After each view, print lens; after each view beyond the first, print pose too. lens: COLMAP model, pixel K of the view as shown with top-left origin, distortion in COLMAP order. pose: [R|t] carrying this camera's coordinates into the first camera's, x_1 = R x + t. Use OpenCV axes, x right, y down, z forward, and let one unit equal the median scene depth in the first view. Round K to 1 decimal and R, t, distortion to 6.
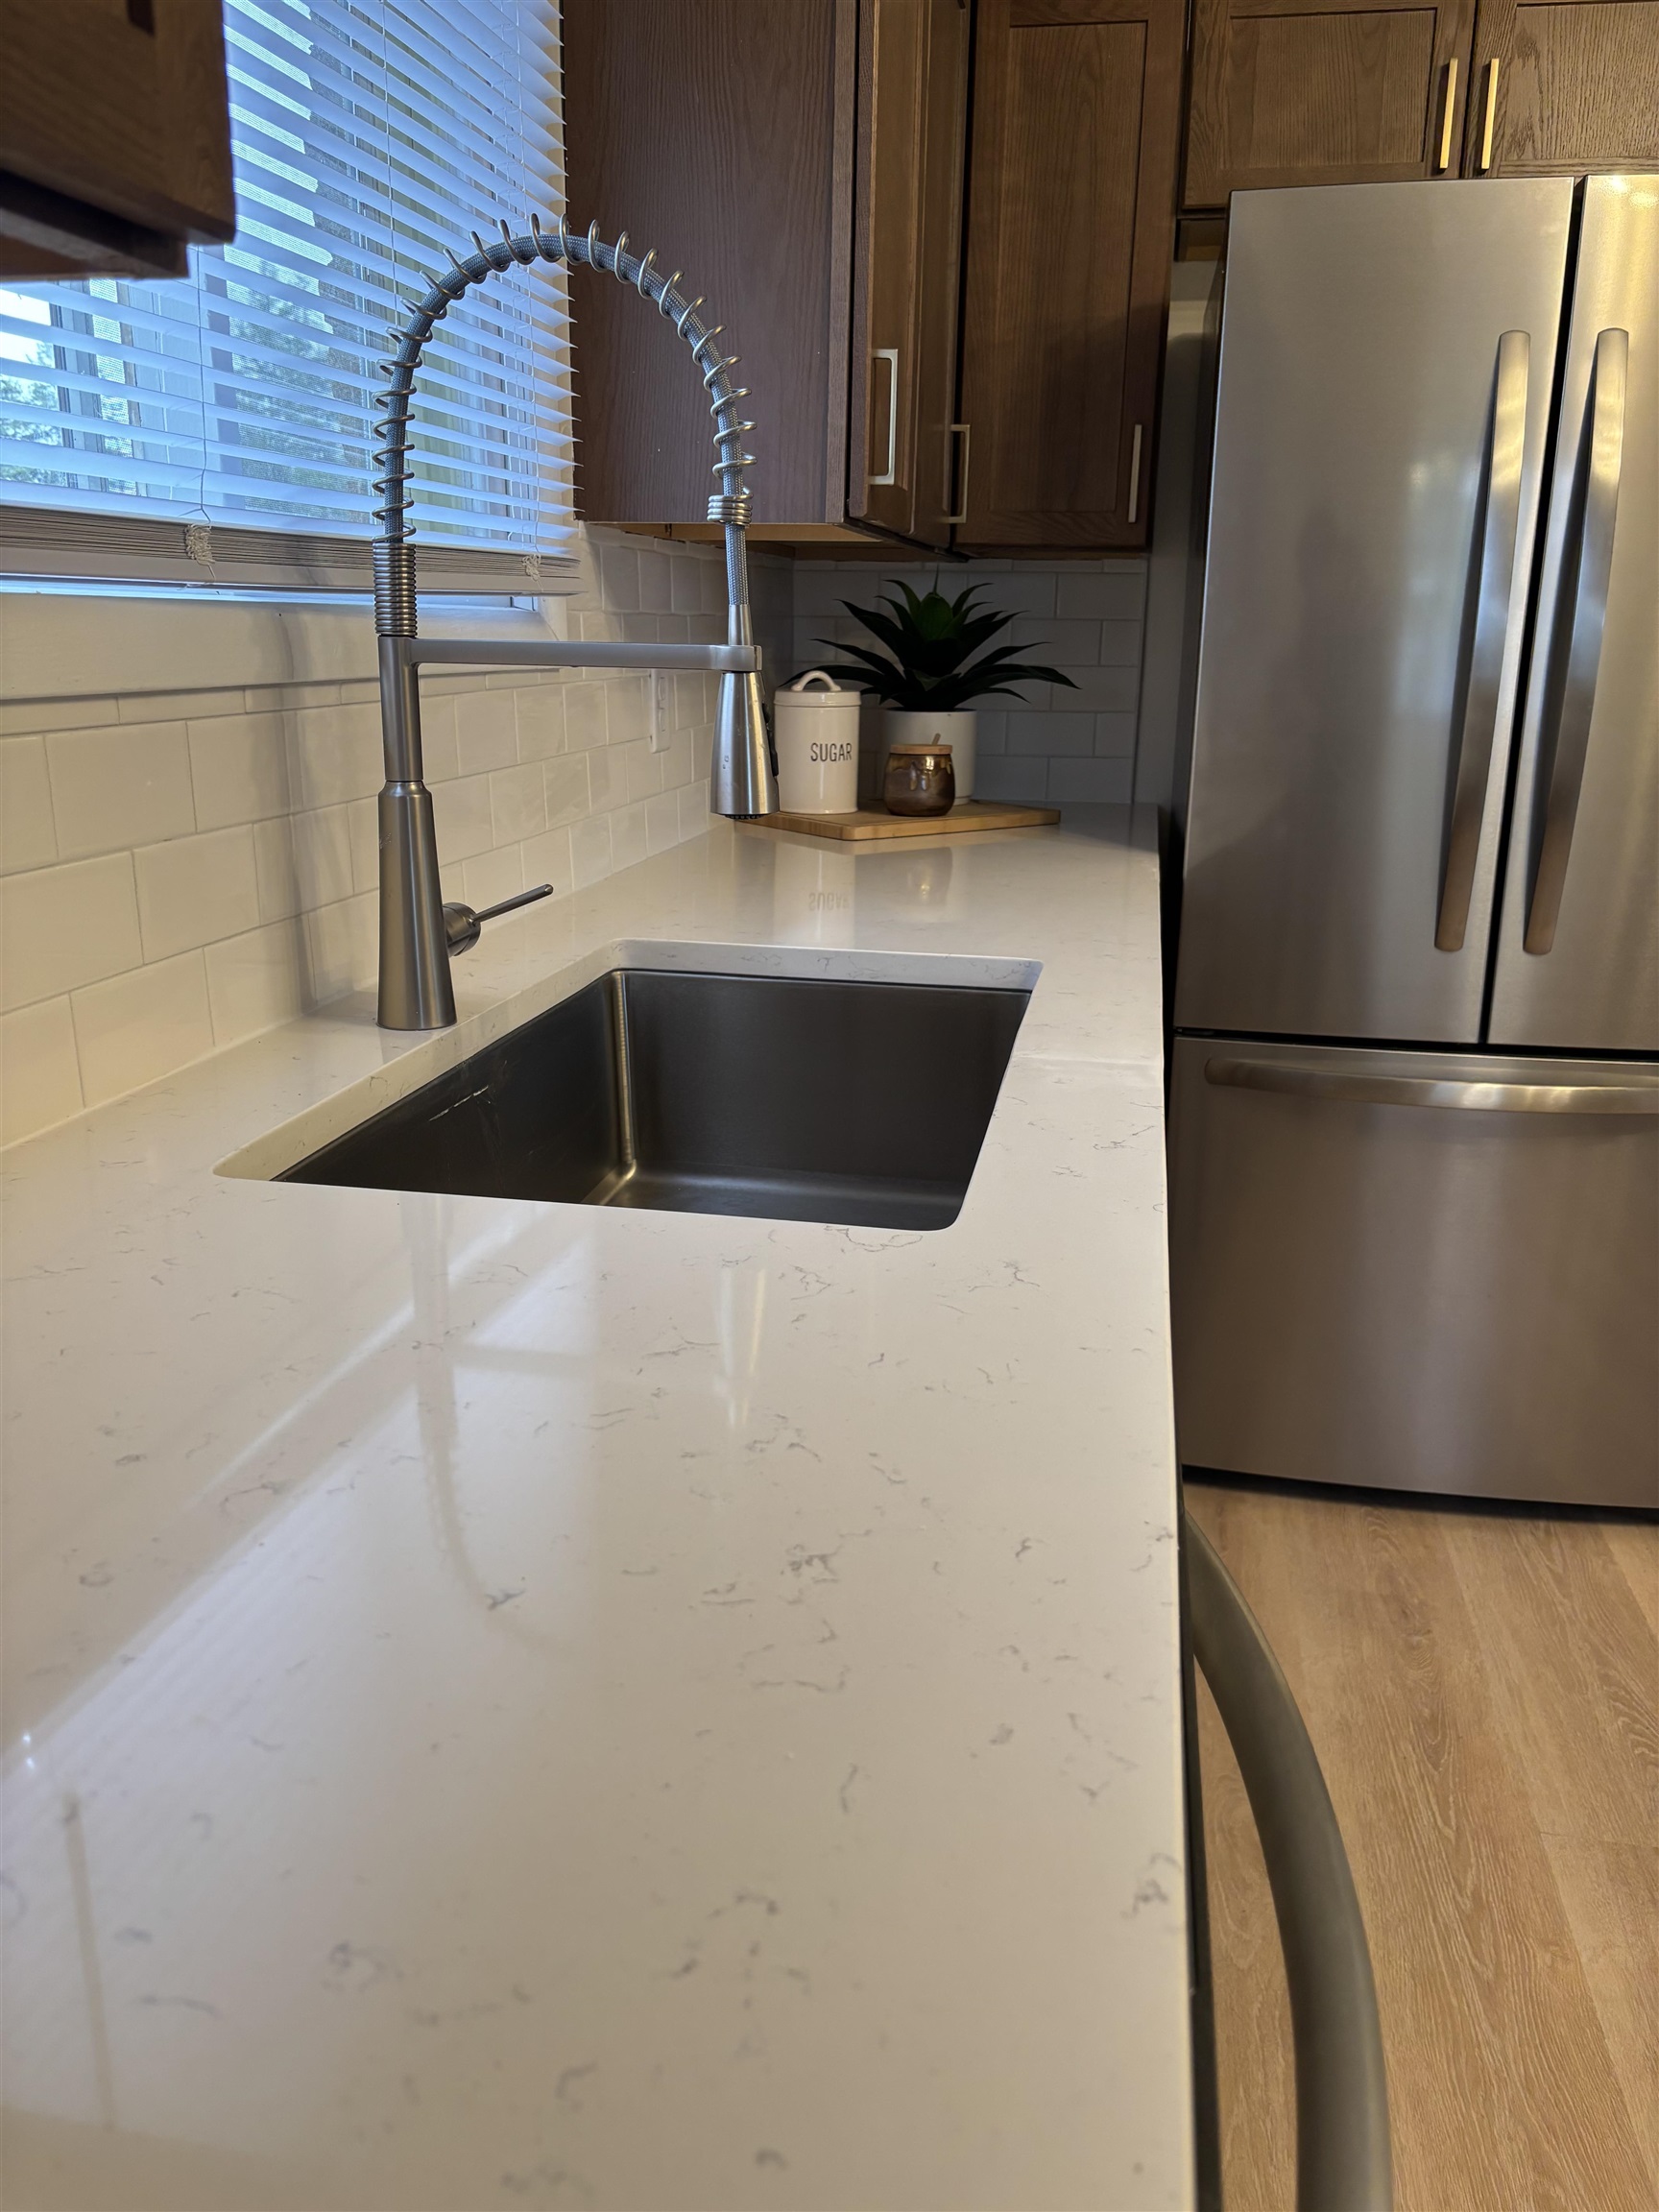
lens RADIAL K [[1676.8, 0, 829.3], [0, 1676.8, 1085.7], [0, 0, 1]] dist [0.020187, -0.006375]
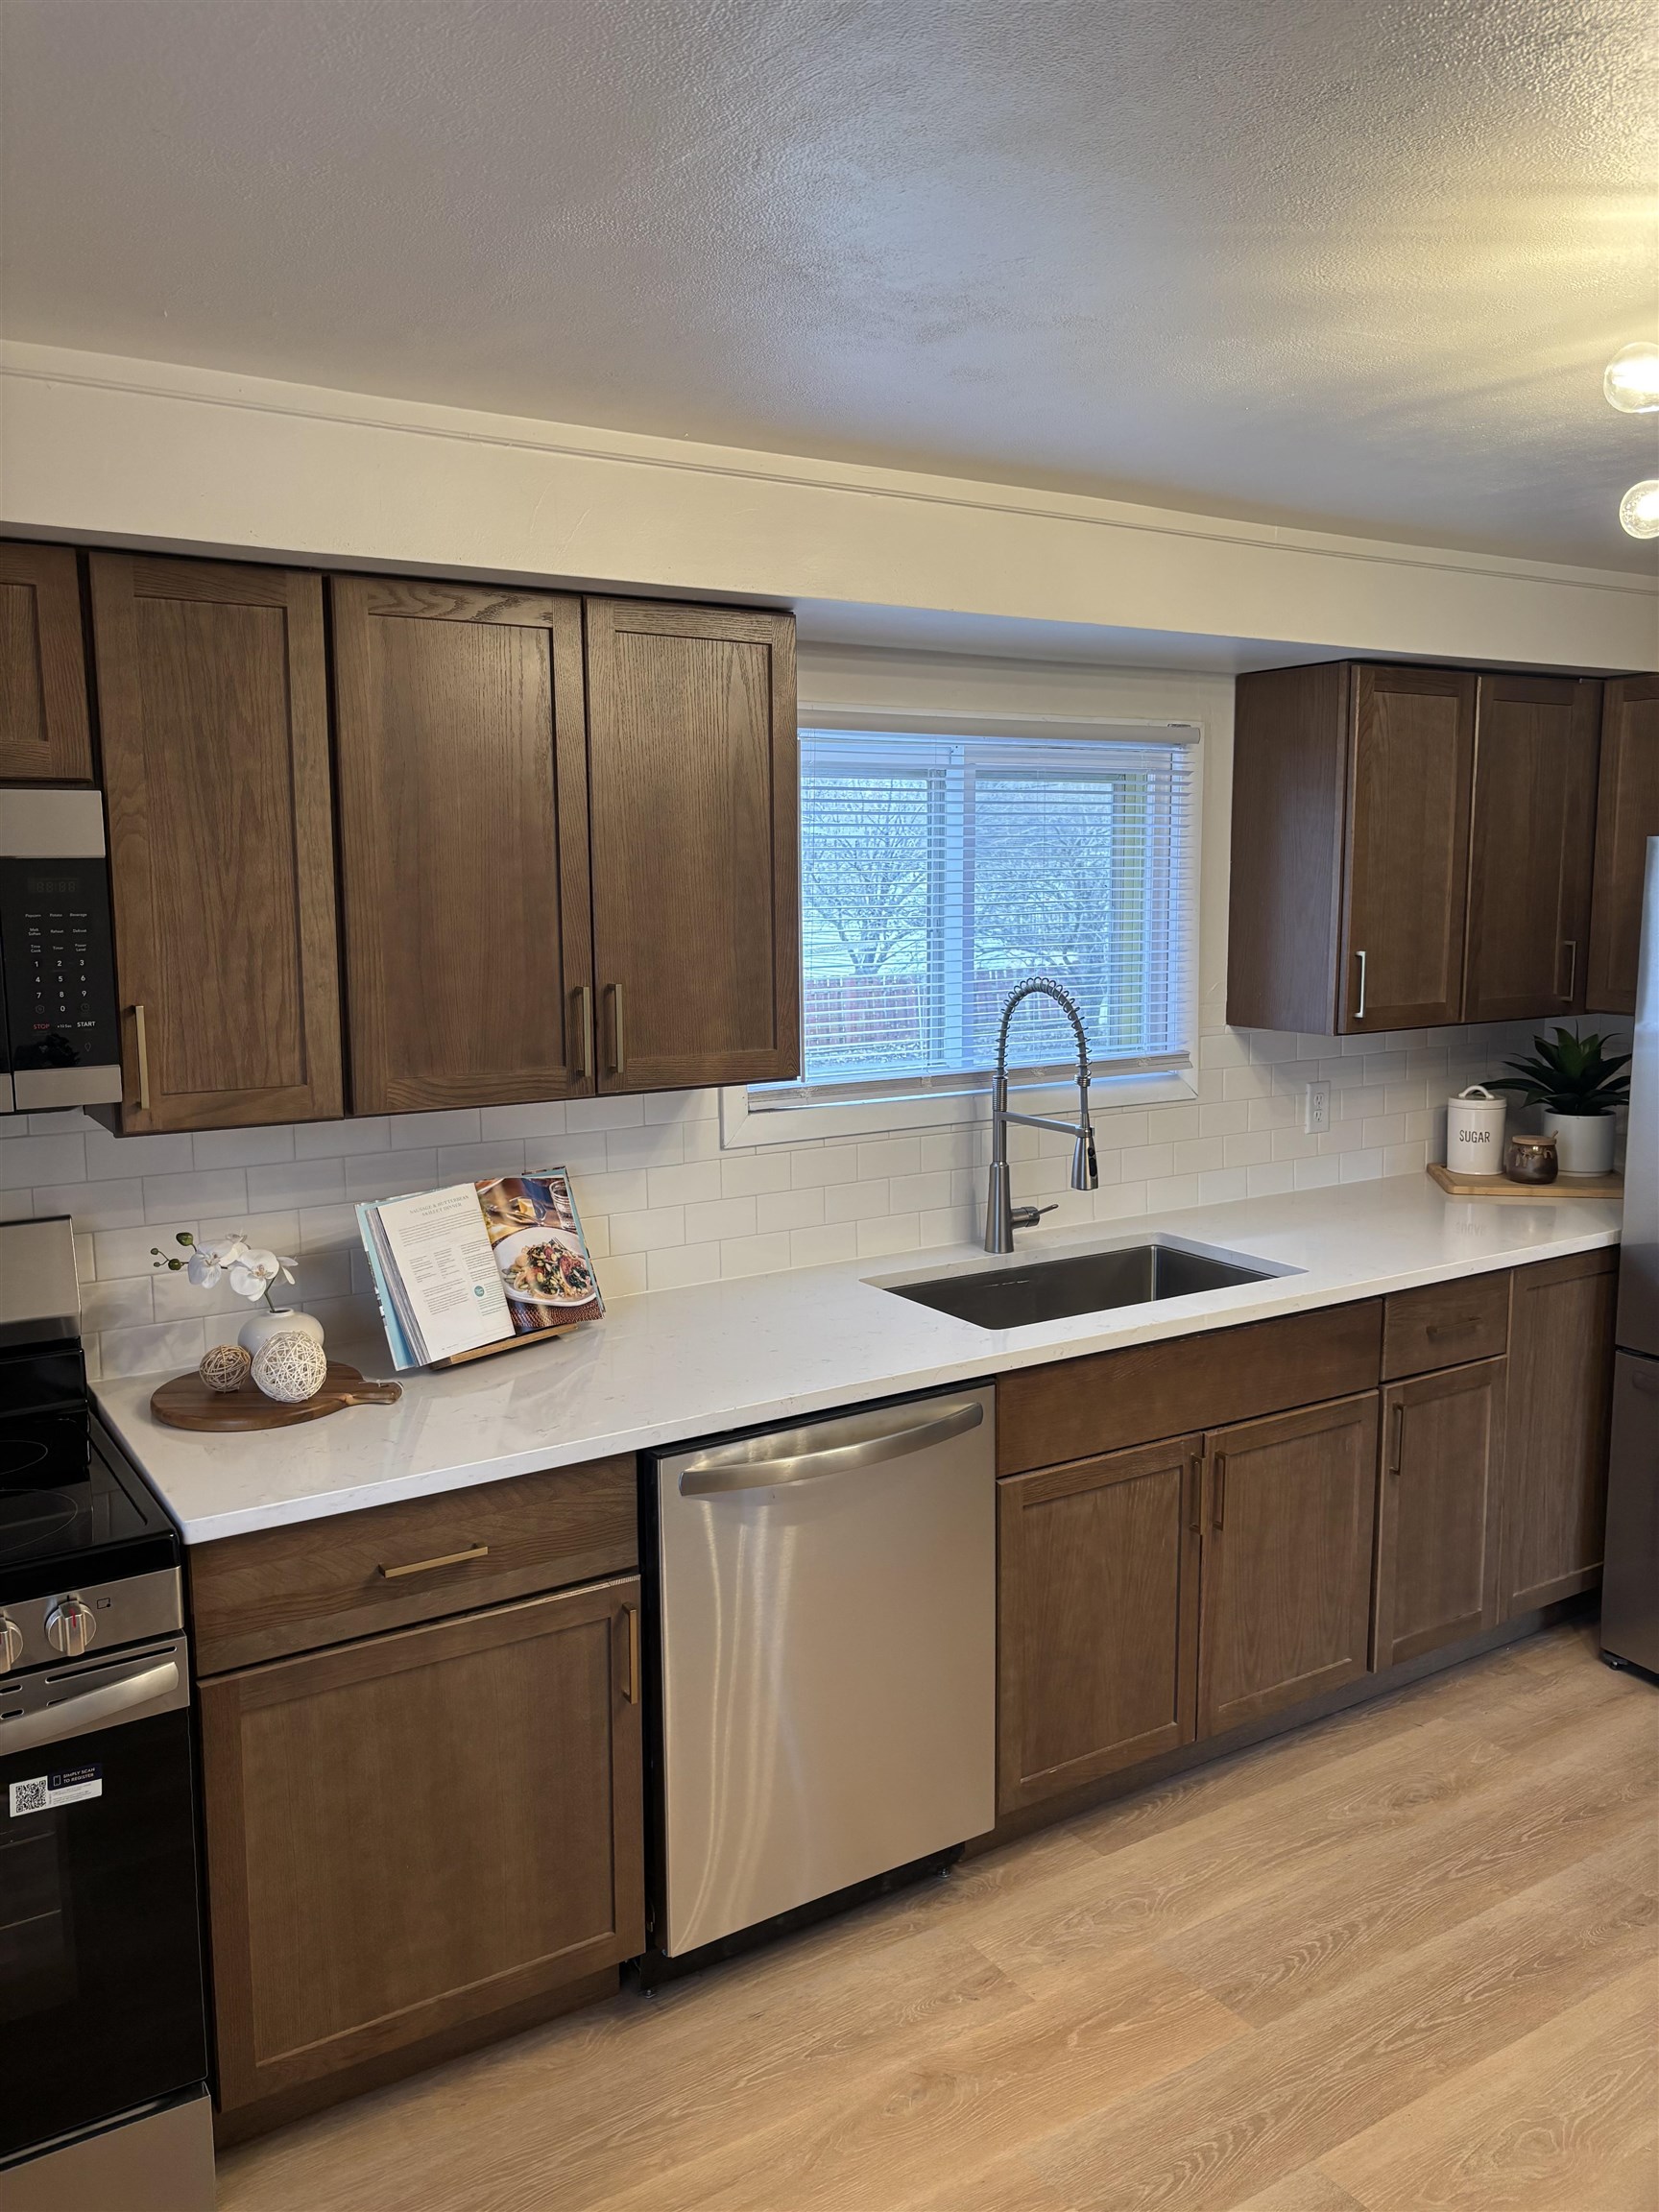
lens RADIAL K [[1676.8, 0, 830.4], [0, 1676.8, 1112.5], [0, 0, 1]] dist [0.020187, -0.006375]
pose [[0.680936, 0.087838, -0.727056, 1.127780], [-0.179096, 0.982609, -0.049023, -0.056284], [0.710106, 0.163595, 0.684826, -0.785430]]
